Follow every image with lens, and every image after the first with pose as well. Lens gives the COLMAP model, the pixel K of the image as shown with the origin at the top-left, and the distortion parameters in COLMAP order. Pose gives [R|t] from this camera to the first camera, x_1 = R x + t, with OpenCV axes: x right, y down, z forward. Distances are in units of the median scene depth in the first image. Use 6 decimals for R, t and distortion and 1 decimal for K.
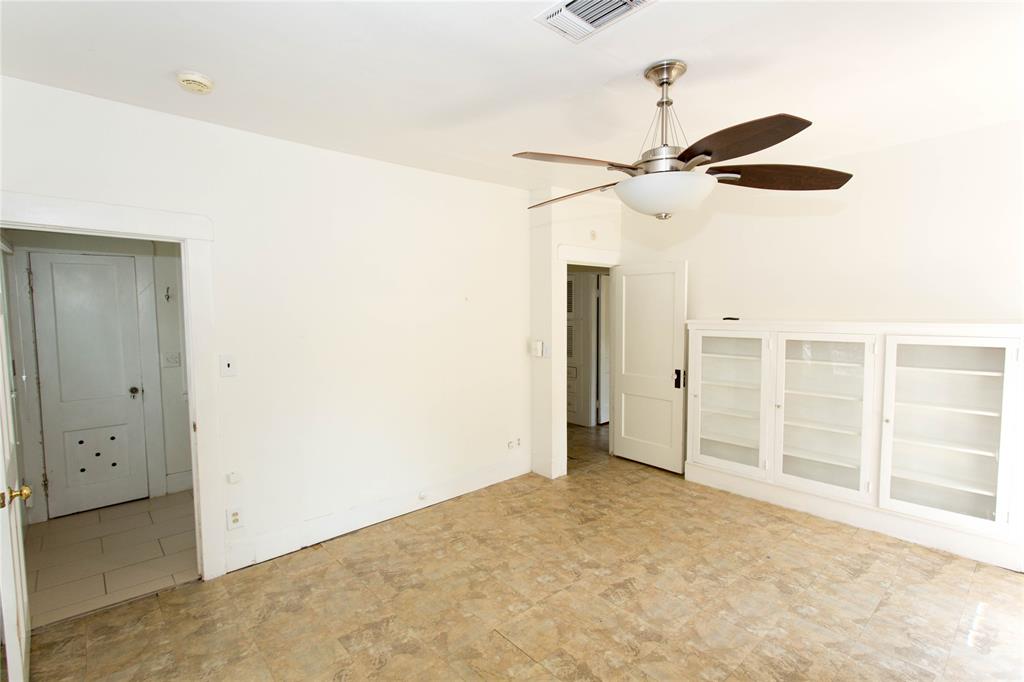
lens RADIAL K [[482.1, 0, 507.9], [0, 482.1, 335.4], [0, 0, 1]] dist [0.000850, 0.000860]
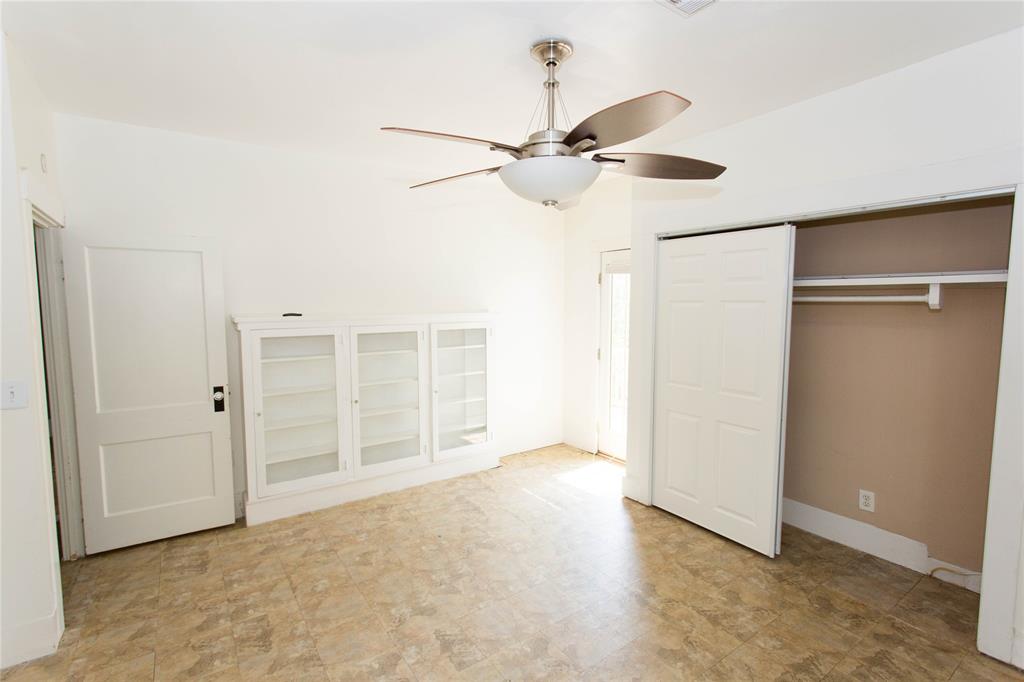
lens RADIAL K [[482.1, 0, 506.9], [0, 482.1, 342.1], [0, 0, 1]] dist [0.000850, 0.000860]
pose [[0.117145, -0.075392, 0.990249, -0.427014], [0.057939, 0.995935, 0.068971, -0.028297], [-0.991423, 0.049295, 0.121036, 0.649884]]
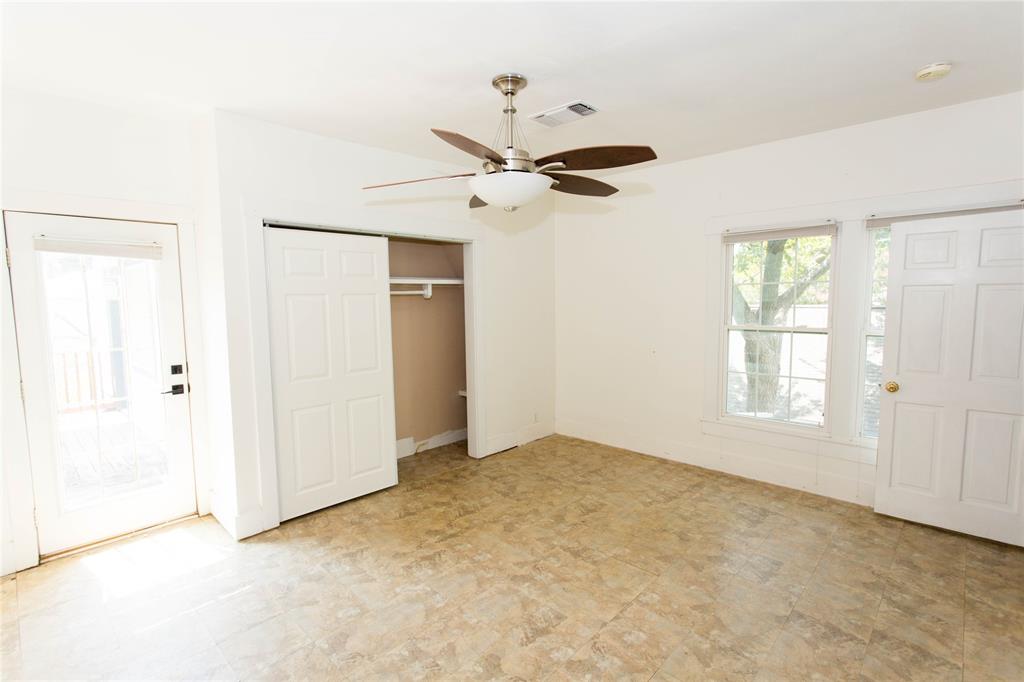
lens RADIAL K [[482.1, 0, 509.2], [0, 482.1, 345.8], [0, 0, 1]] dist [0.000850, 0.000860]
pose [[-0.995989, 0.032236, -0.083463, 0.281896], [0.018266, 0.986452, 0.163030, -0.072485], [0.087588, 0.160852, -0.983084, 1.429292]]
